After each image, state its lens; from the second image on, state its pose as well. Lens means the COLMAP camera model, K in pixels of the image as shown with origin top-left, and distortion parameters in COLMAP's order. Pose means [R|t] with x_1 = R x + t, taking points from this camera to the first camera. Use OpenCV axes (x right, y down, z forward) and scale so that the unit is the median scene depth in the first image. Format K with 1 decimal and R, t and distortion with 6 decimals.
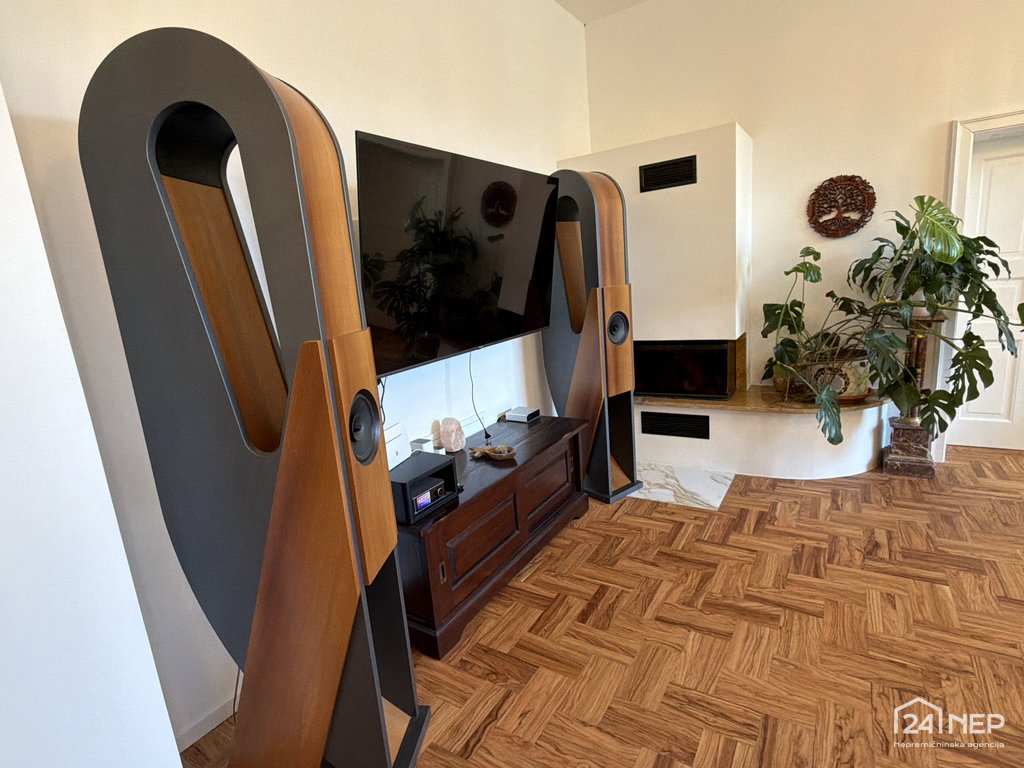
lens RADIAL K [[514.1, 0, 515.1], [0, 514.1, 382.4], [0, 0, 1]] dist [-0.002214, -0.000150]
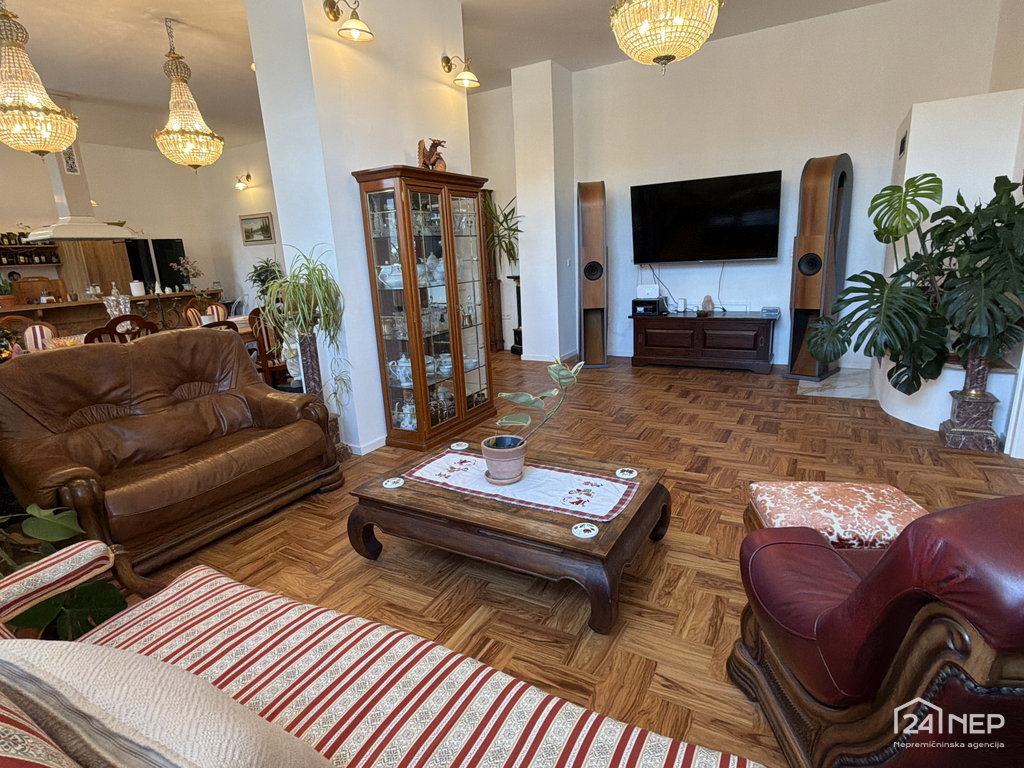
lens RADIAL K [[542.8, 0, 511.5], [0, 542.8, 384.6], [0, 0, 1]] dist [-0.000434, 0.000304]
pose [[0.046339, 0.317011, -0.947289, 2.399069], [-0.152807, 0.939396, 0.306895, -0.176442], [0.987169, 0.130532, 0.091972, 0.040811]]
